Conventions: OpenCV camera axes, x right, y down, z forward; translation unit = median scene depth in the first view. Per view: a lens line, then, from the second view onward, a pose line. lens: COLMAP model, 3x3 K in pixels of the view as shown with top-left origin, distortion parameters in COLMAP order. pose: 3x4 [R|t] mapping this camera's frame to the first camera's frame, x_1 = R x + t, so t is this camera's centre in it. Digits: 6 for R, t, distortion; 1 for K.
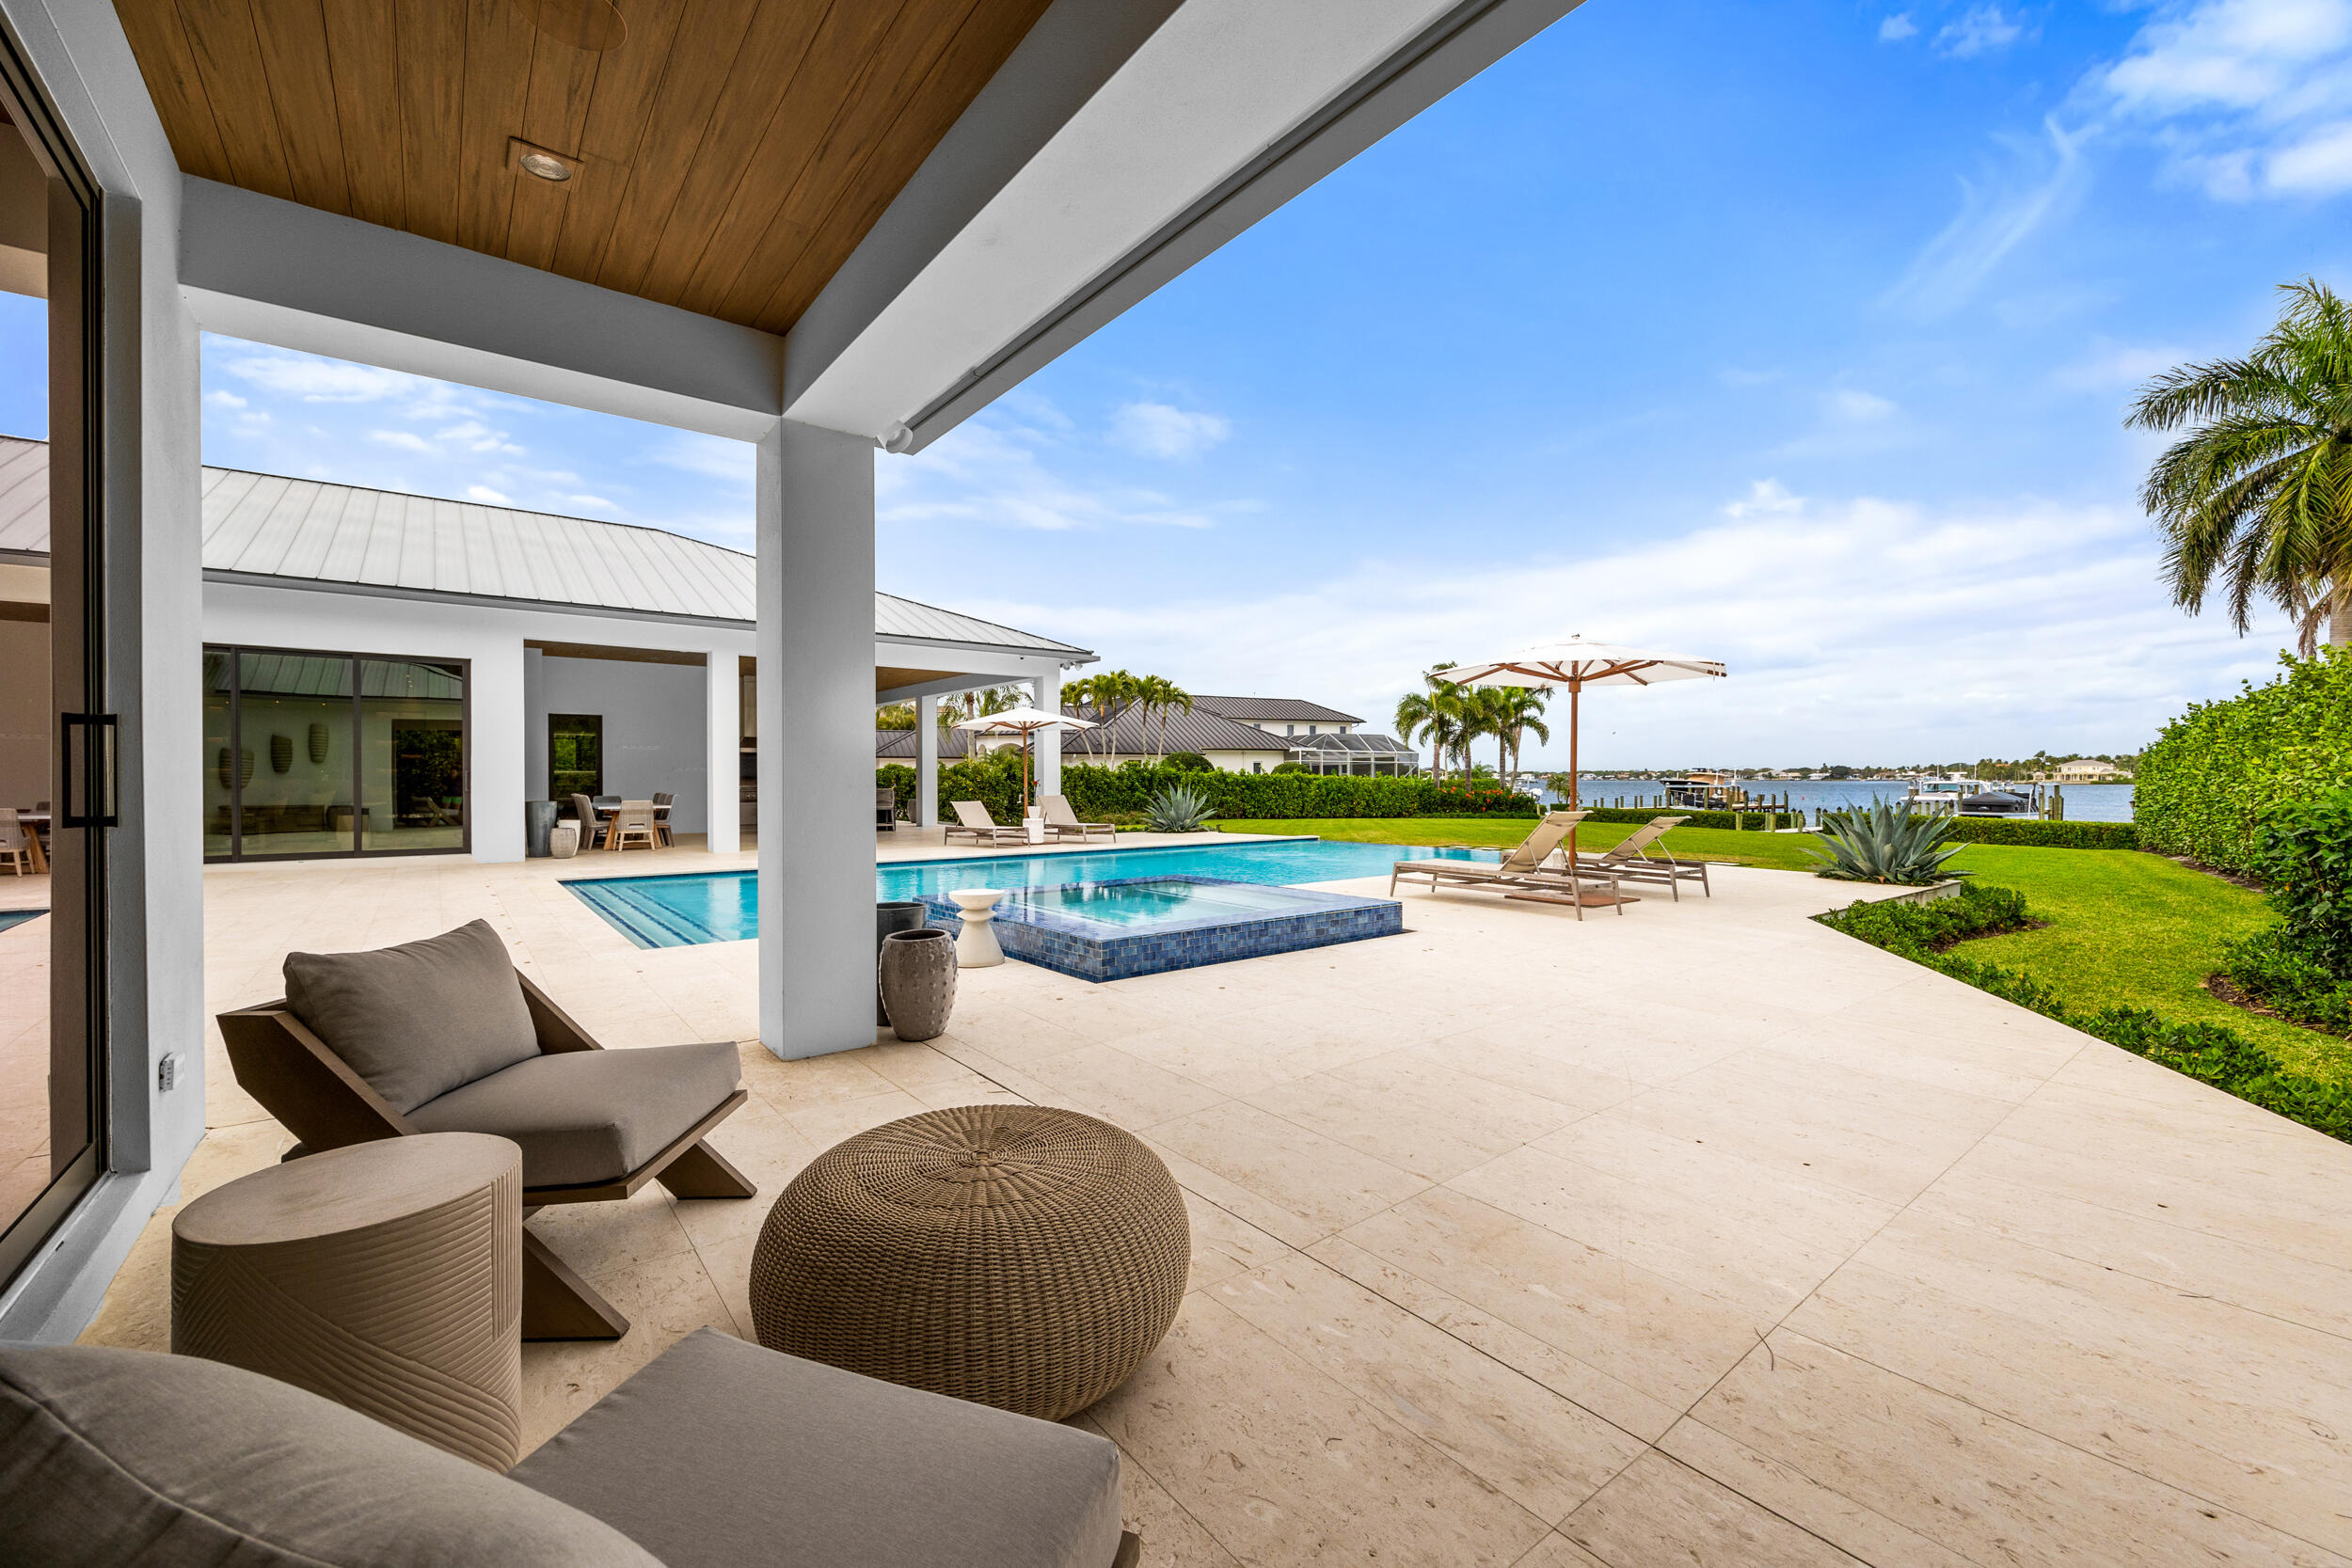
lens RADIAL K [[949.5, 0, 1196.8], [0, 949.5, 767.4], [0, 0, 1]] dist [0.000819, 0.000039]
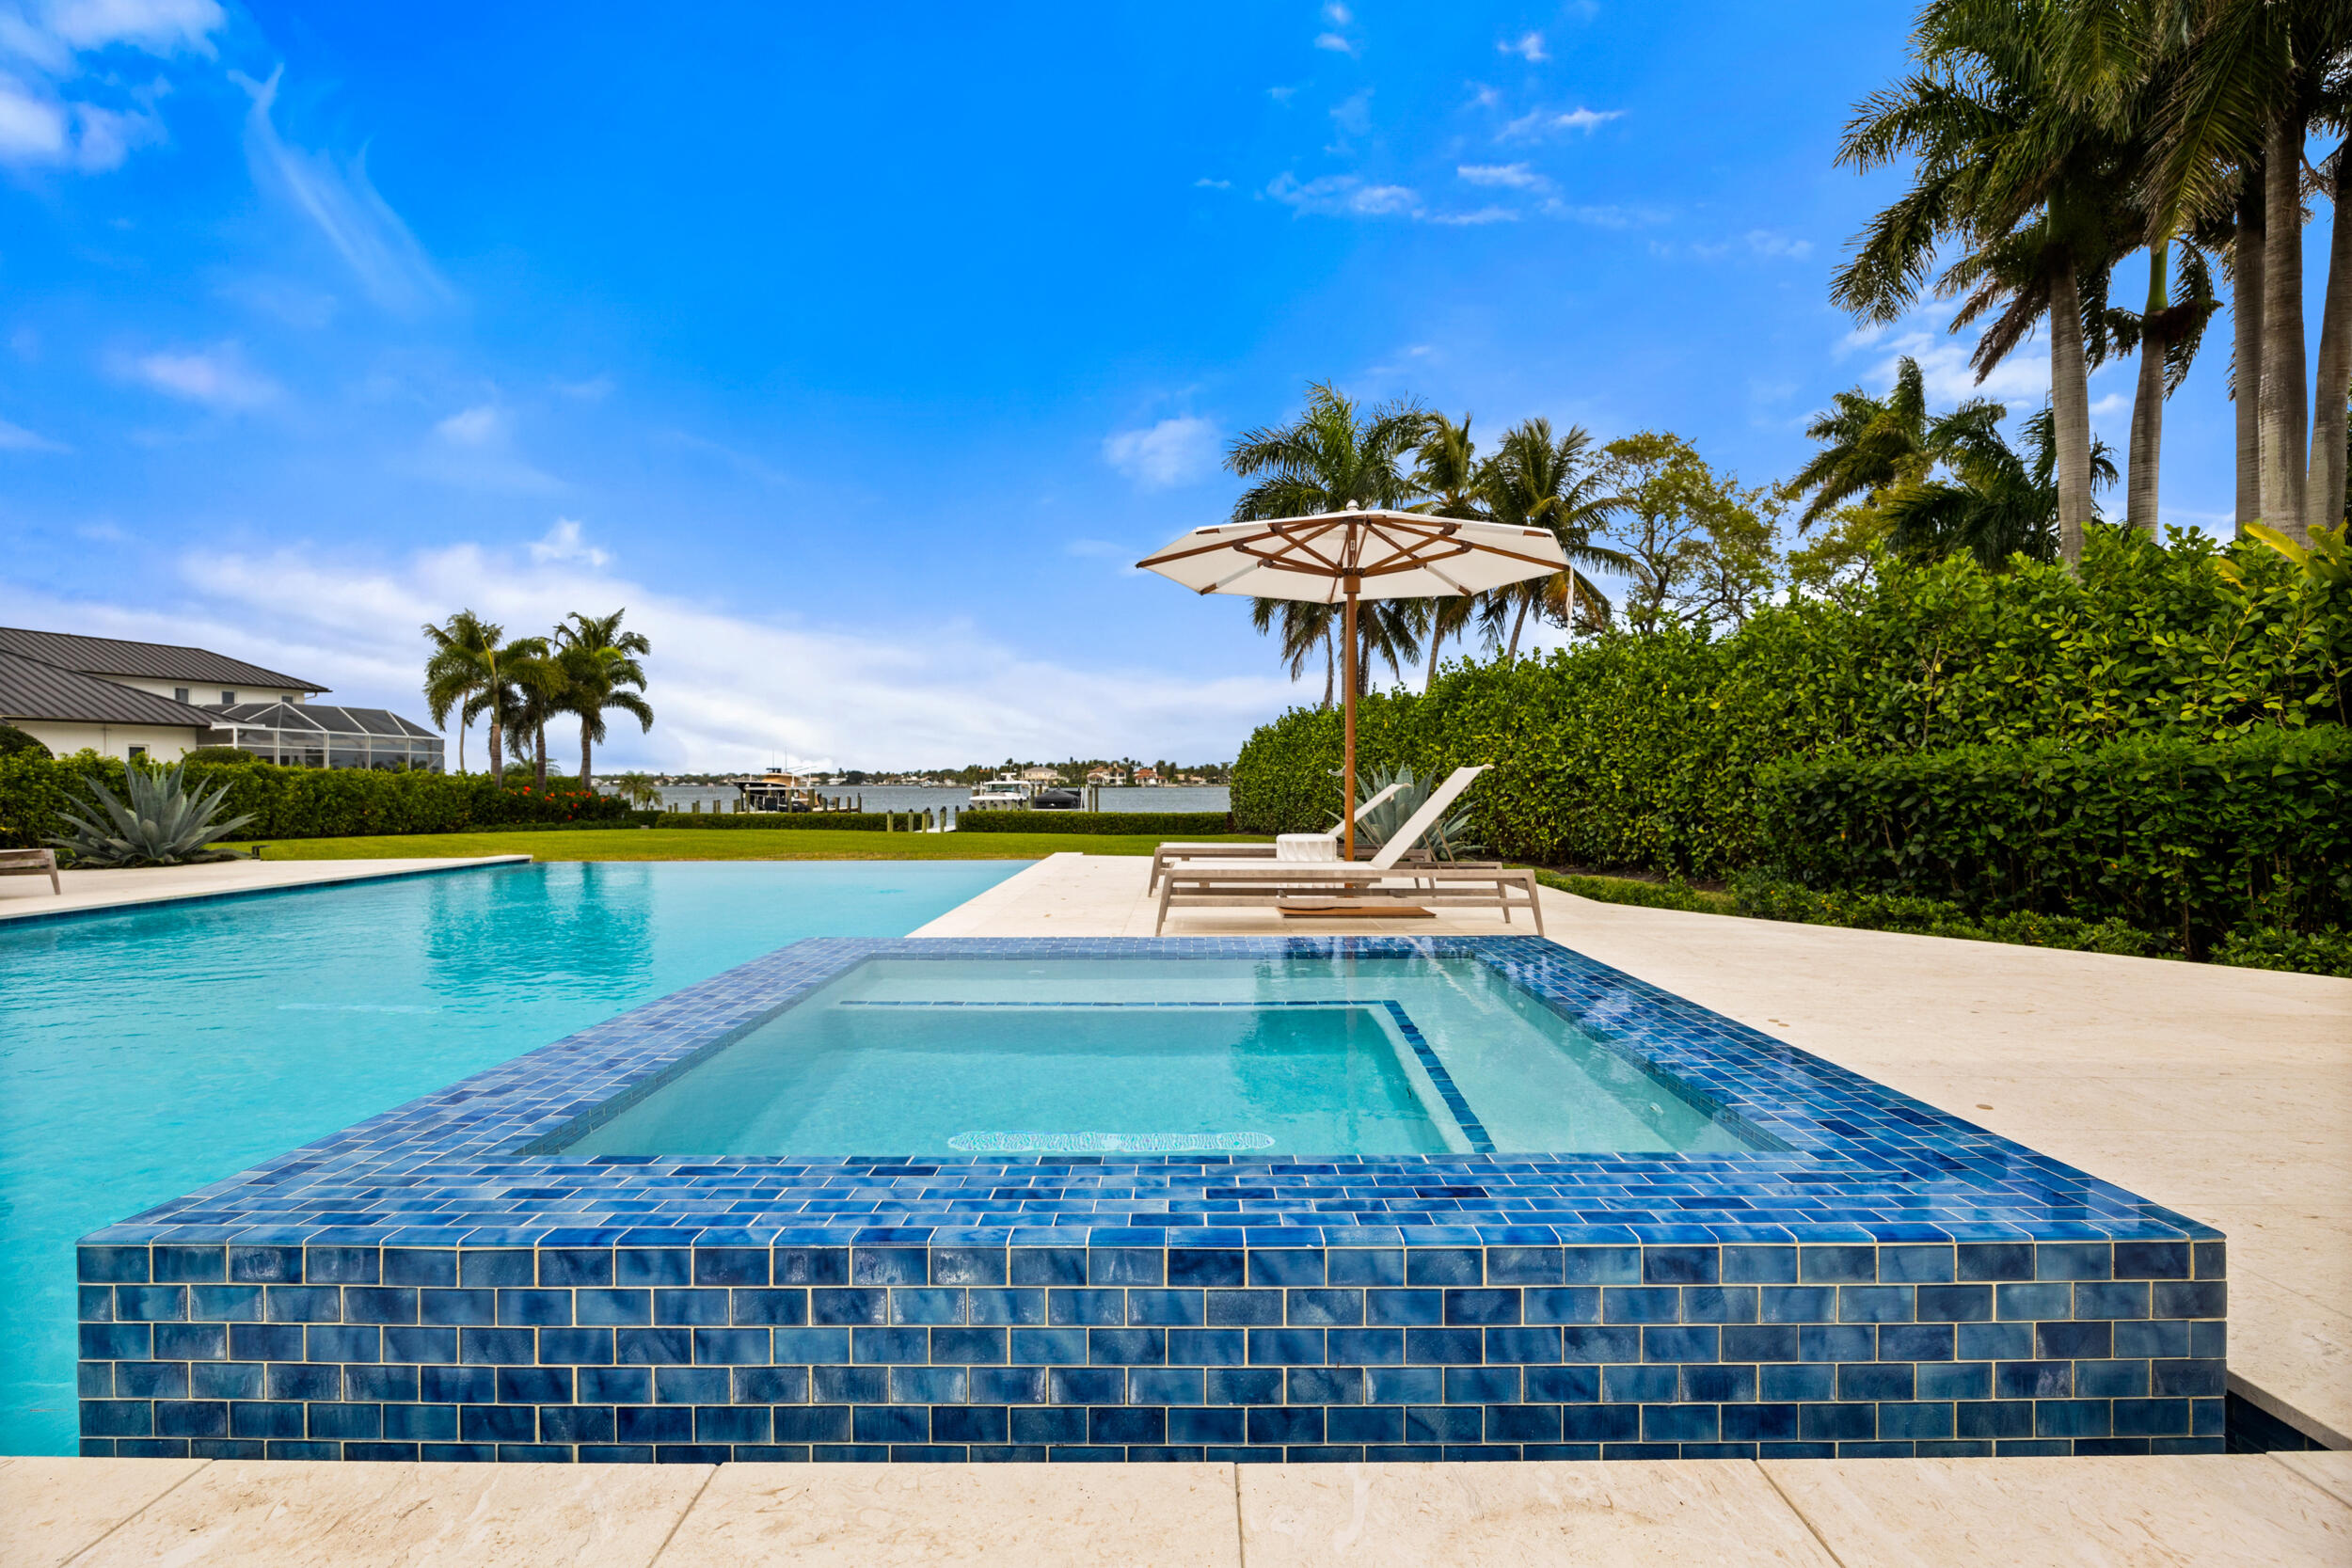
lens RADIAL K [[1093.8, 0, 1172.9], [0, 1093.8, 767.9], [0, 0, 1]] dist [-0.013451, -0.000377]
pose [[0.624936, 0.008798, 0.780626, -0.052408], [-0.005079, 0.999961, -0.007204, 0.009252], [-0.780659, 0.000537, 0.624957, 0.119004]]
